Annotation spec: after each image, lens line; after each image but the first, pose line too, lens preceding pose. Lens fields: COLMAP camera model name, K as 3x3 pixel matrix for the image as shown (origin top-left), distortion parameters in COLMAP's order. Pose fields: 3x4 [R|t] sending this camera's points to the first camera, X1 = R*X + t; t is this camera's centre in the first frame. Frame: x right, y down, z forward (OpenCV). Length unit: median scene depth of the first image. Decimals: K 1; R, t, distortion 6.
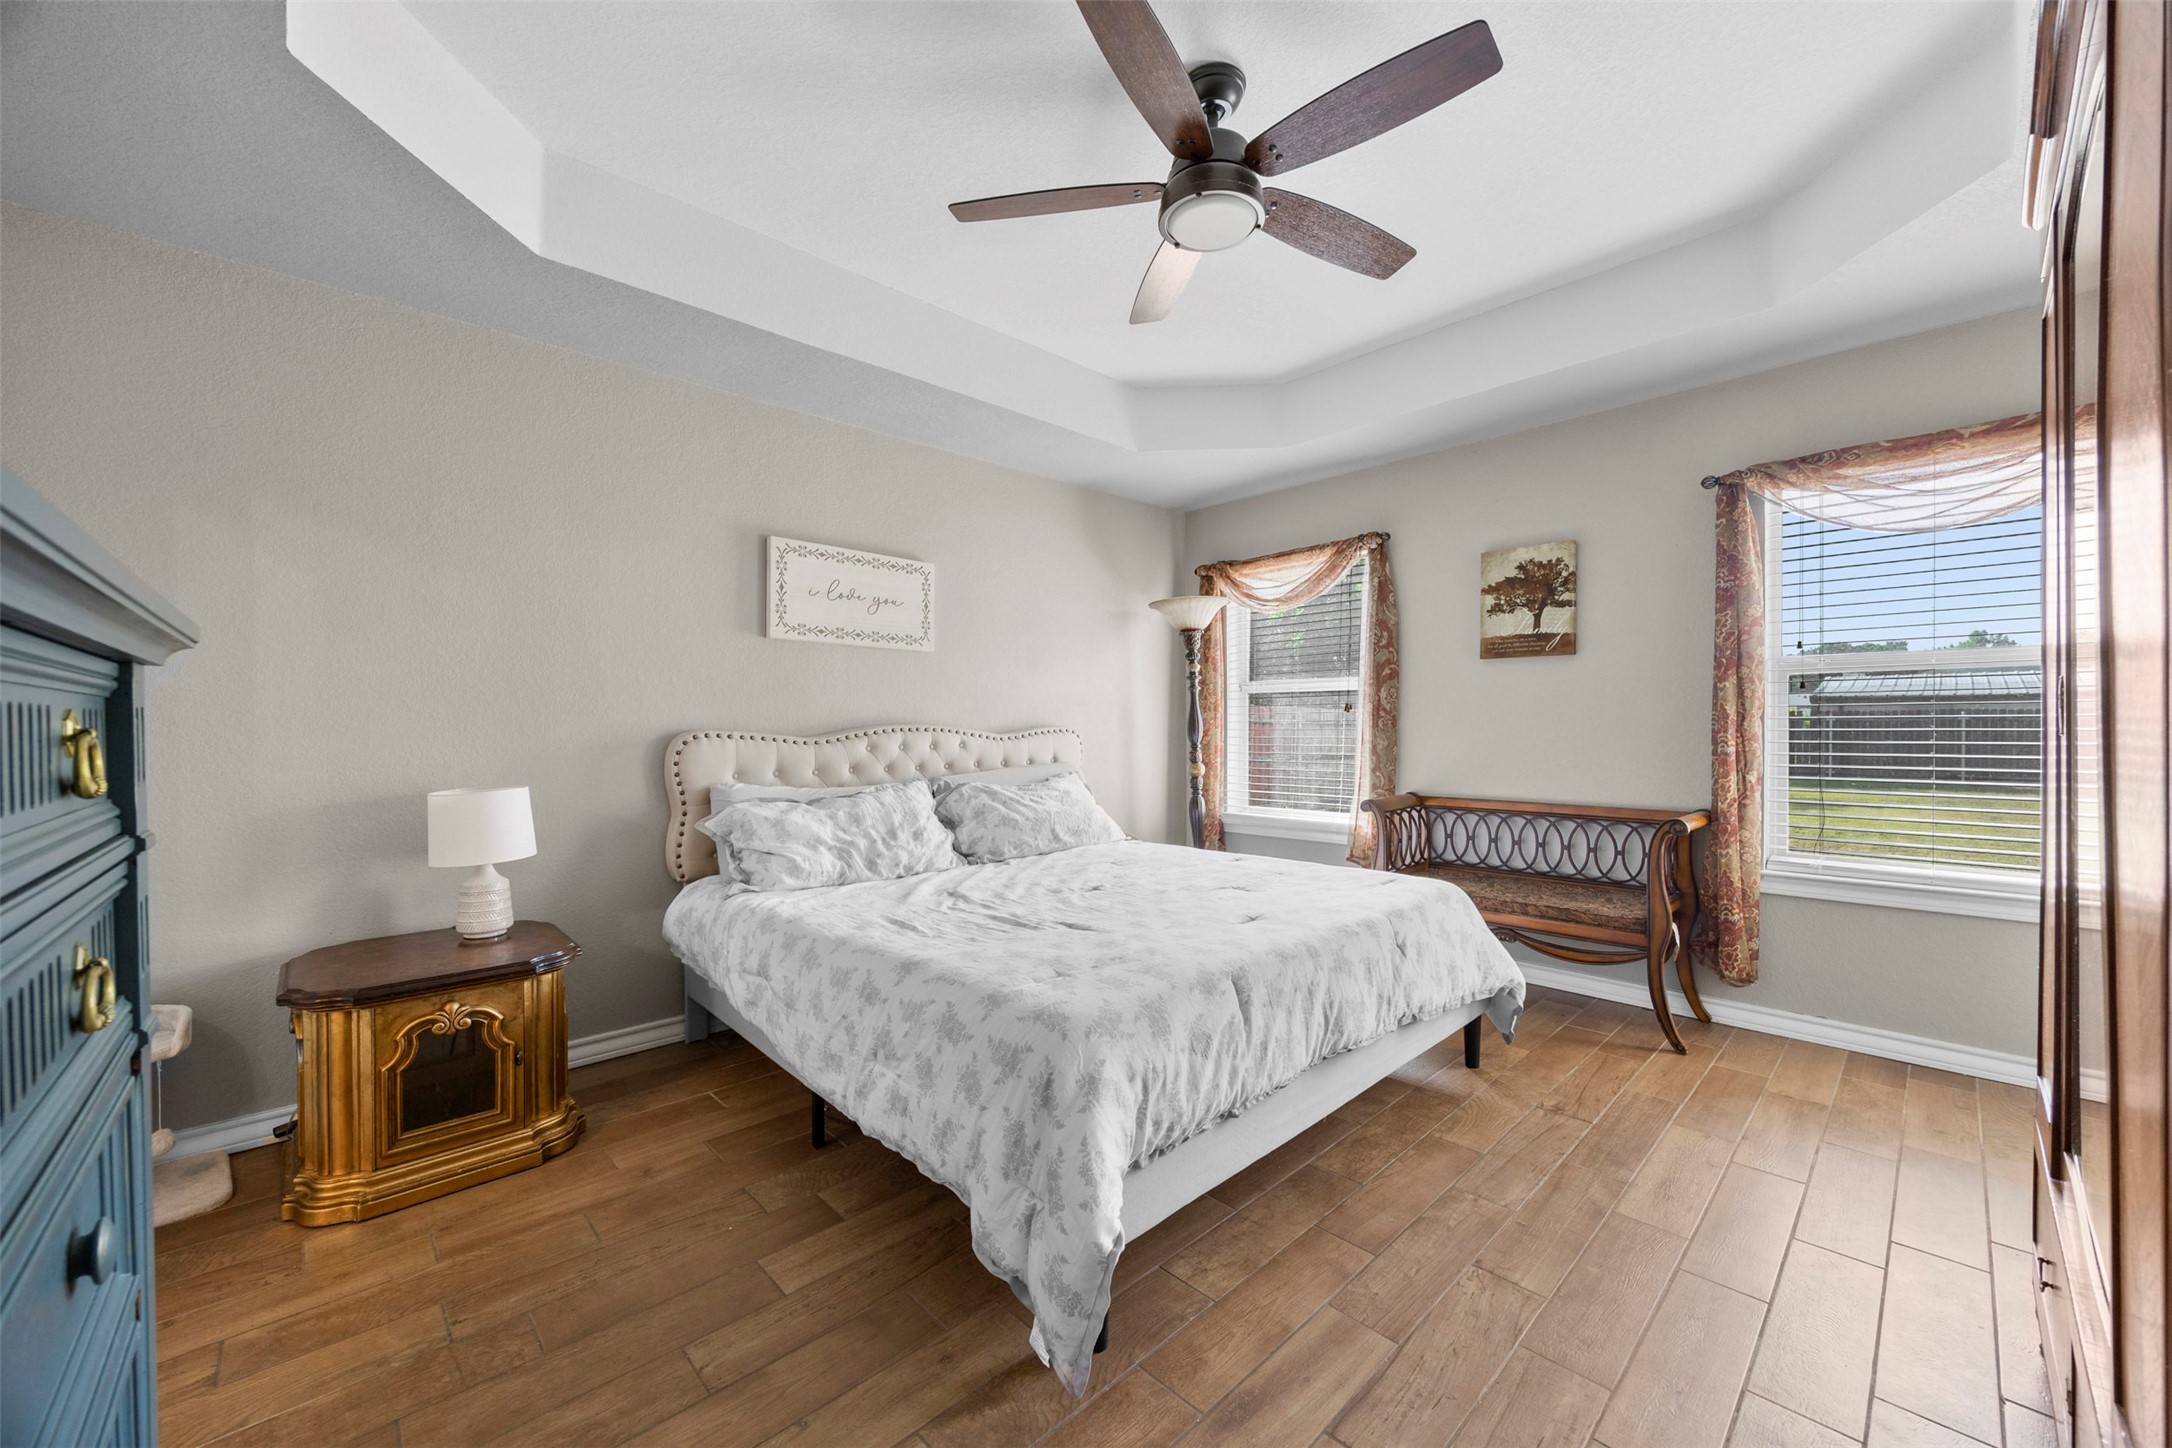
lens RADIAL K [[821.8, 0, 1077.0], [0, 821.8, 729.4], [0, 0, 1]] dist [-0.003581, 0.000199]
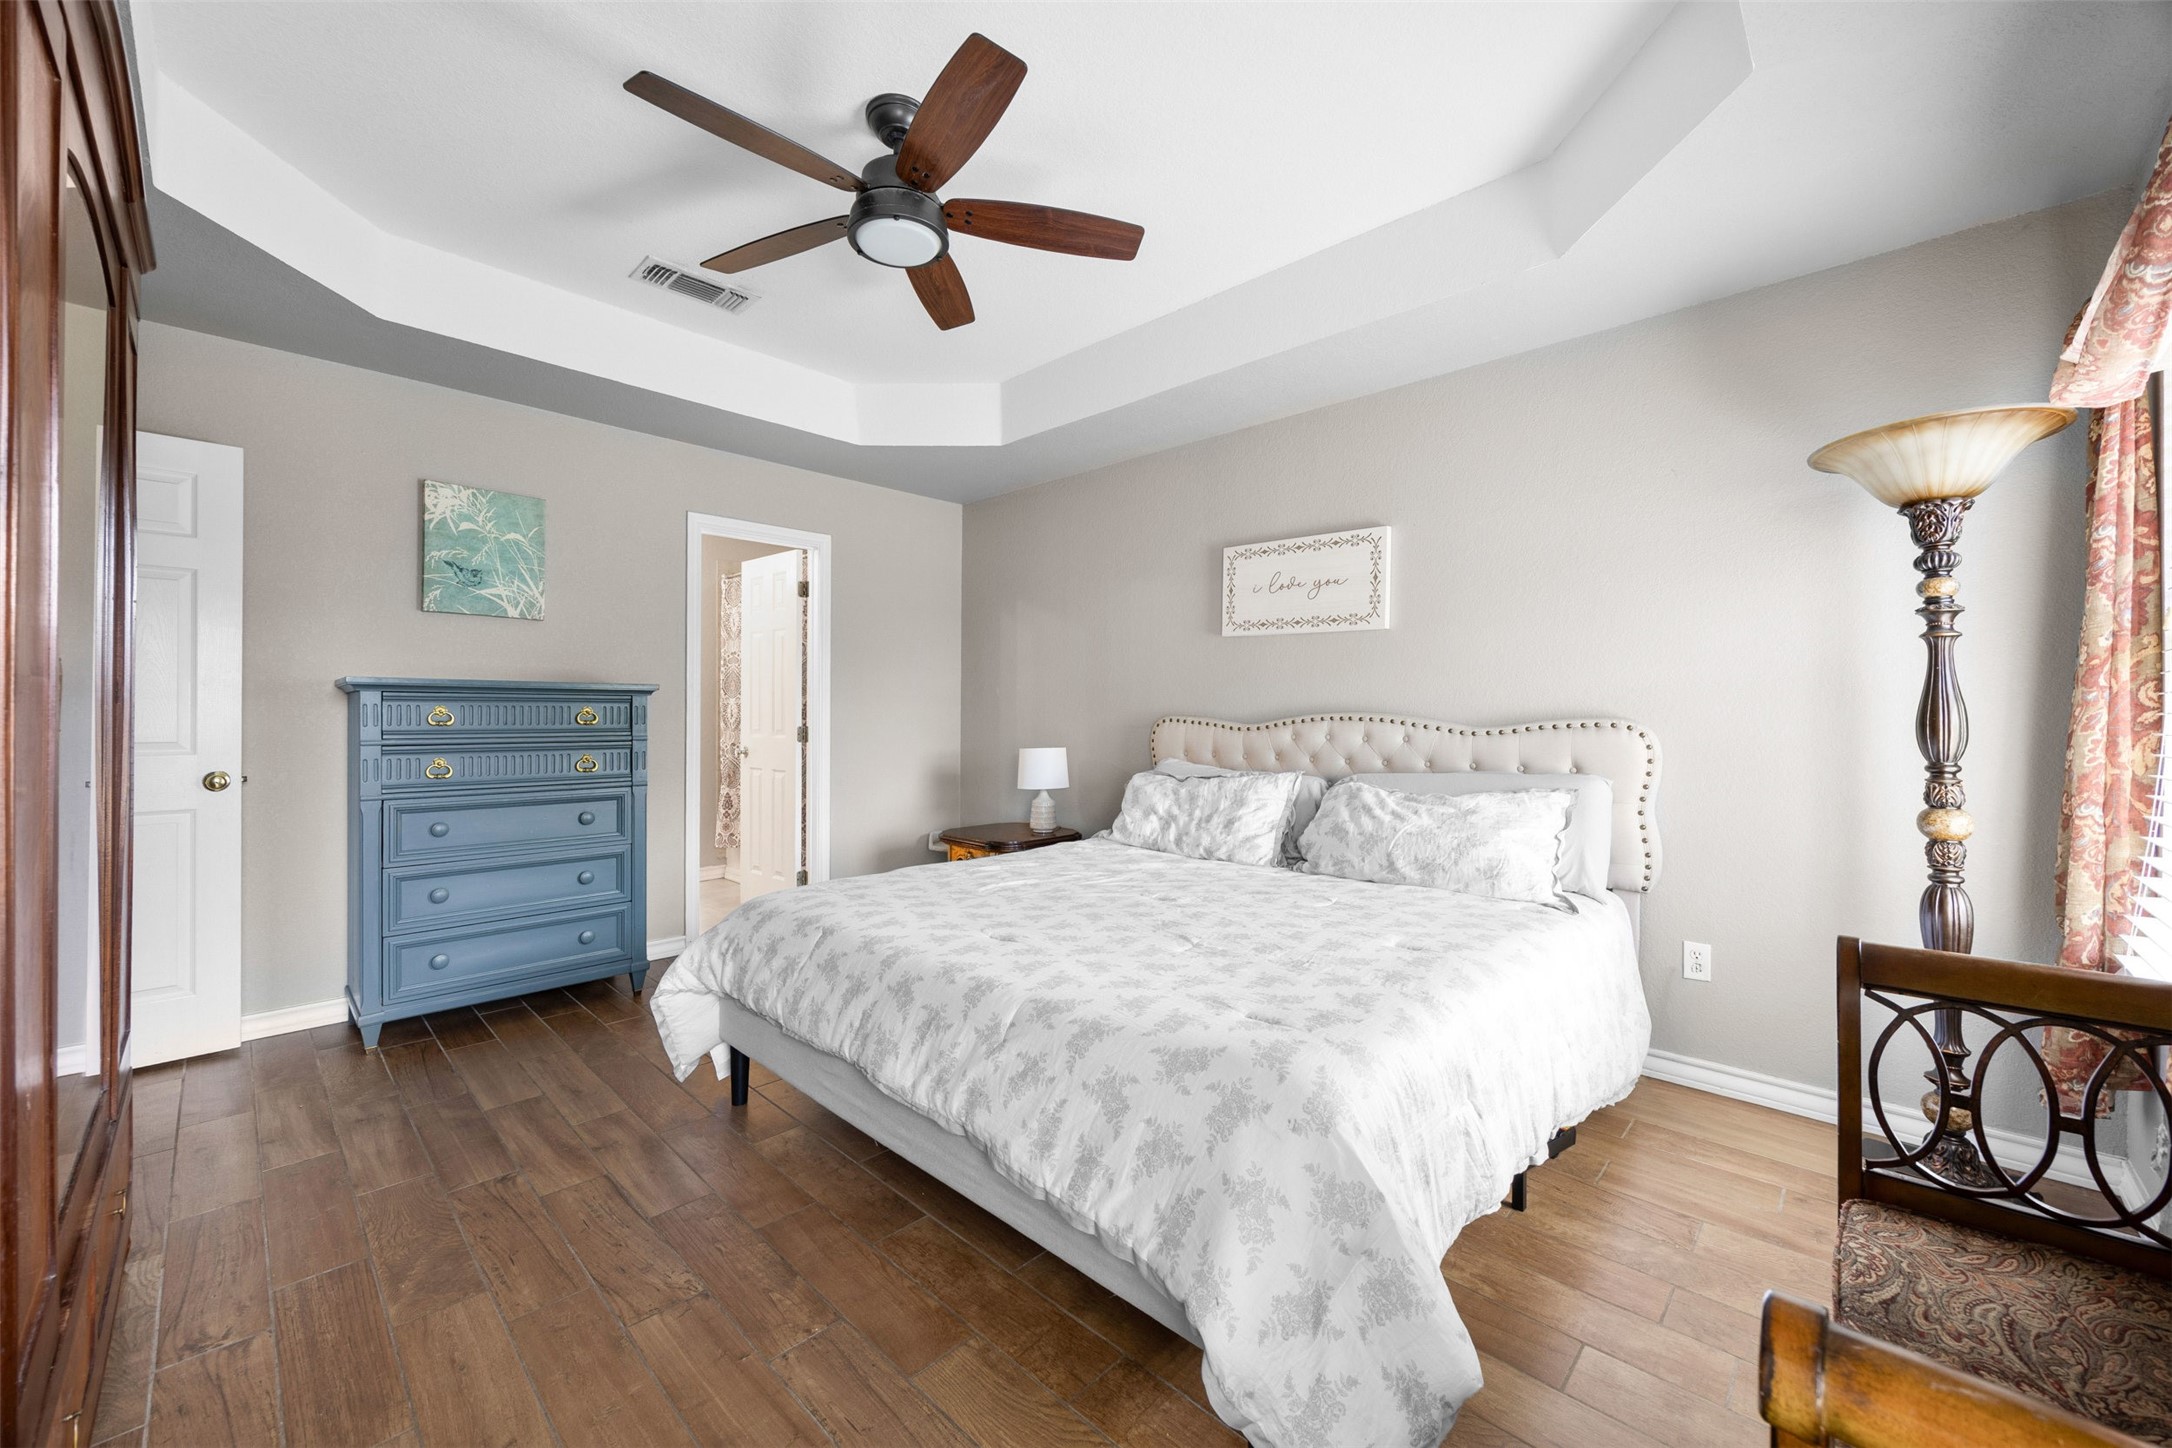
lens RADIAL K [[821.8, 0, 1073.6], [0, 821.8, 714.3], [0, 0, 1]] dist [-0.003581, 0.000199]
pose [[0.046210, 0.008790, -0.998893, 0.726177], [-0.010962, 0.999906, 0.008292, -0.009221], [0.998872, 0.010567, 0.046302, 0.694983]]
